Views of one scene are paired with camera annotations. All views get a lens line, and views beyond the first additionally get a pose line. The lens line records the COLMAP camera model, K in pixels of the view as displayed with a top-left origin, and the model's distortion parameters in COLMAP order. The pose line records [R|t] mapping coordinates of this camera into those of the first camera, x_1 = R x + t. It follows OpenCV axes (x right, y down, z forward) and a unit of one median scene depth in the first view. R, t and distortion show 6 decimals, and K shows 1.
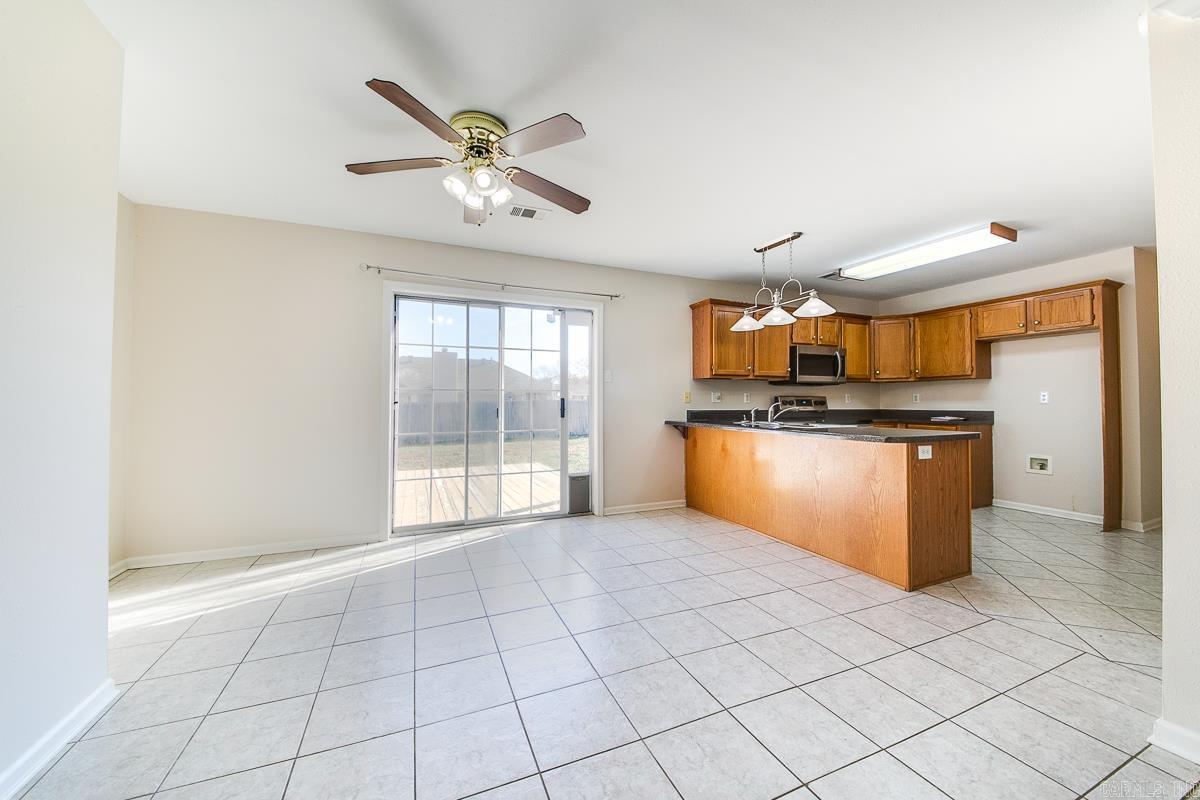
lens RADIAL K [[421.3, 0, 600.0], [0, 421.3, 400.0], [0, 0, 1]] dist [-0.000062, 0.000009]
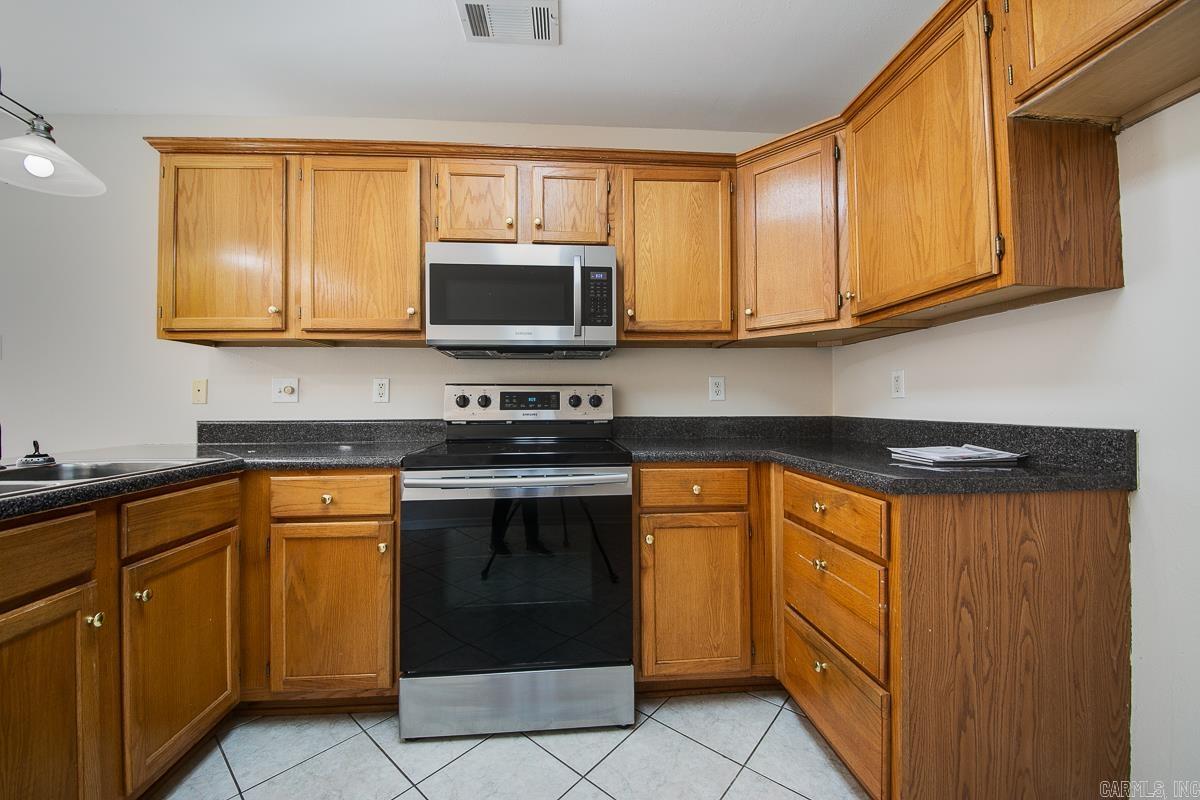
lens RADIAL K [[451.6, 0, 600.0], [0, 451.6, 400.0], [0, 0, 1]] dist [-0.000877, -0.000204]
pose [[0.951519, -0.010735, -0.307402, 0.723382], [0.011840, 0.999928, 0.001727, 0.006507], [0.307361, -0.005283, 0.951578, 0.671520]]
